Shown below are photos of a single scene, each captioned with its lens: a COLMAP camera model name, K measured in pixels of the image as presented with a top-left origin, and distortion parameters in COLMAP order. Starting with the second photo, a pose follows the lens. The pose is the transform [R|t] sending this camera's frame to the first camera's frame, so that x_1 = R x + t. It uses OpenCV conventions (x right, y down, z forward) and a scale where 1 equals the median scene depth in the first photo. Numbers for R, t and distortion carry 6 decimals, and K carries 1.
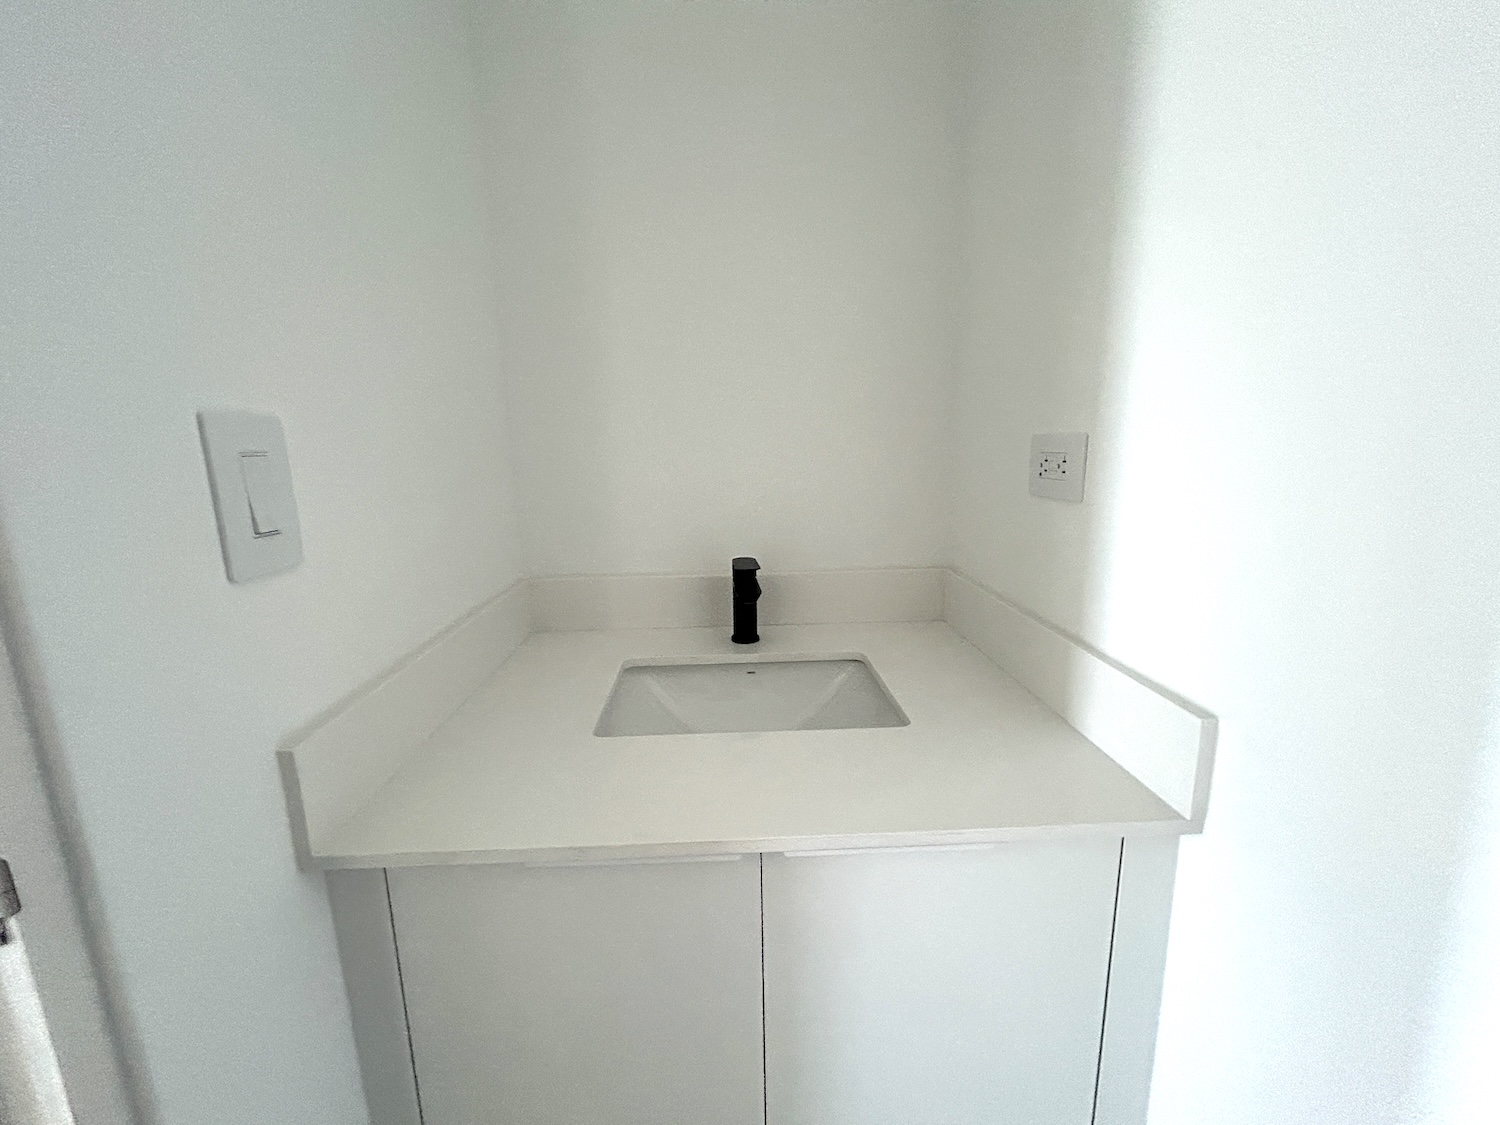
lens RADIAL K [[603.6, 0, 756.7], [0, 603.6, 561.6], [0, 0, 1]] dist [-0.004744, 0.001783]
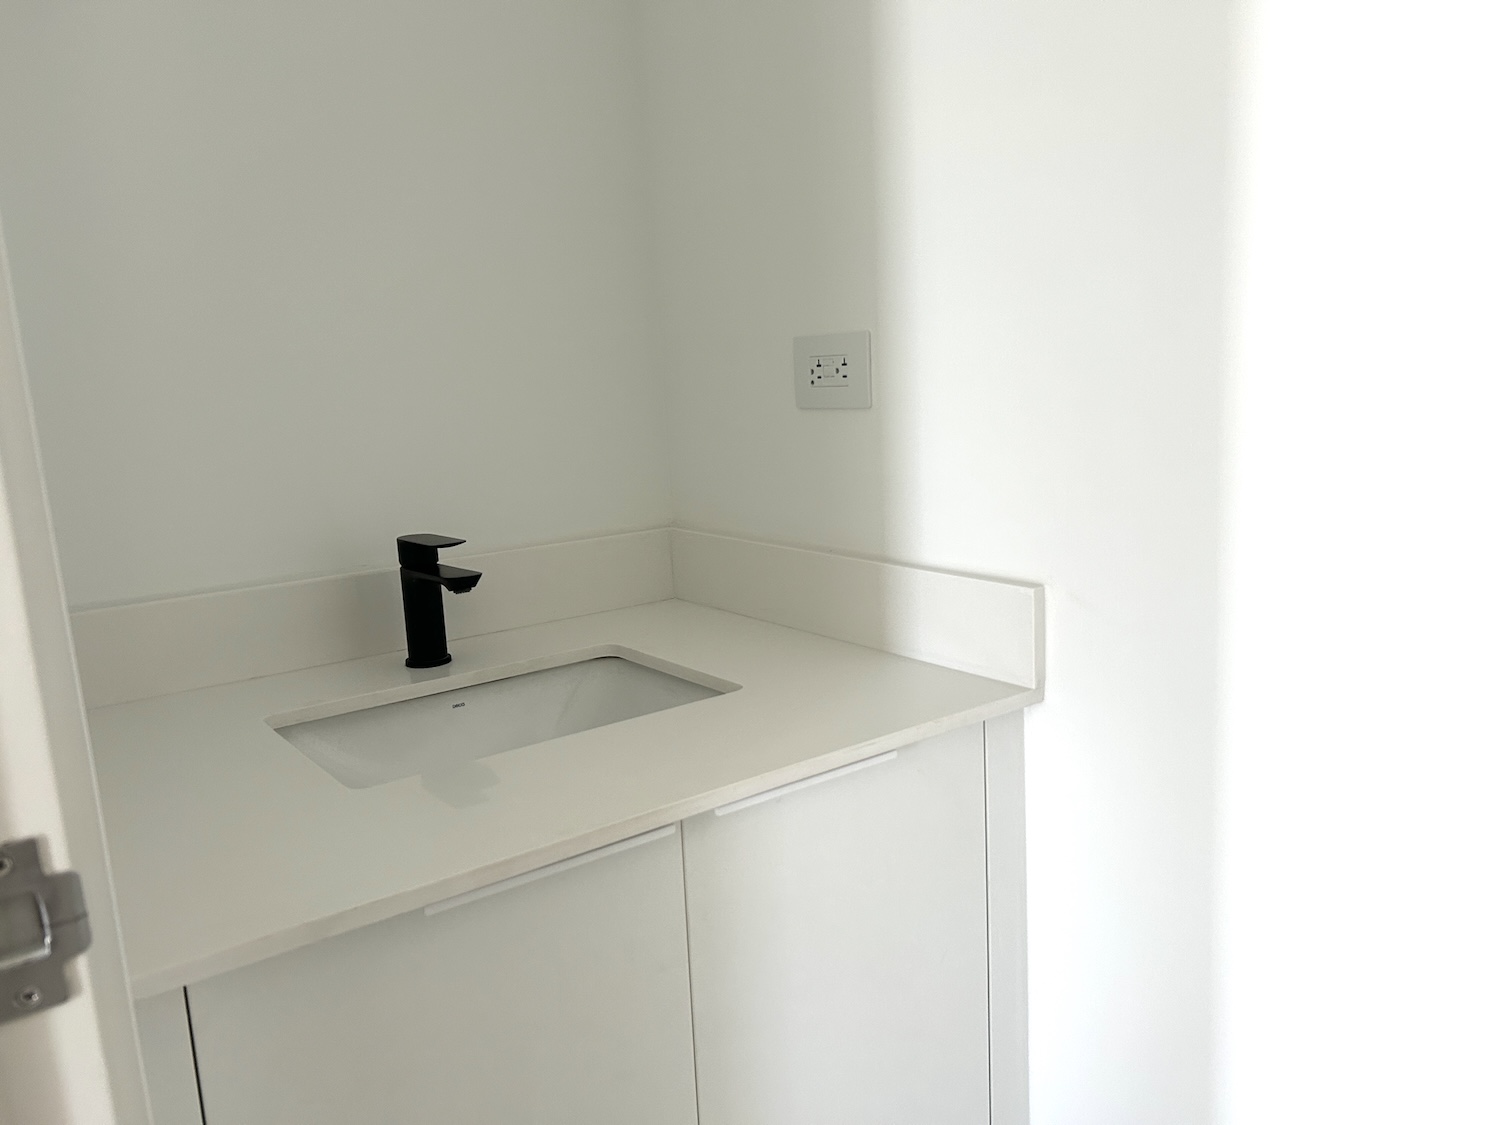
lens RADIAL K [[1122.6, 0, 744.7], [0, 1122.6, 560.4], [0, 0, 1]] dist [0.035362, -0.034999]
pose [[0.831769, -0.122760, 0.541379, -0.524949], [0.143498, 0.989643, 0.003936, 0.088817], [-0.536255, 0.074413, 0.840770, -0.283879]]
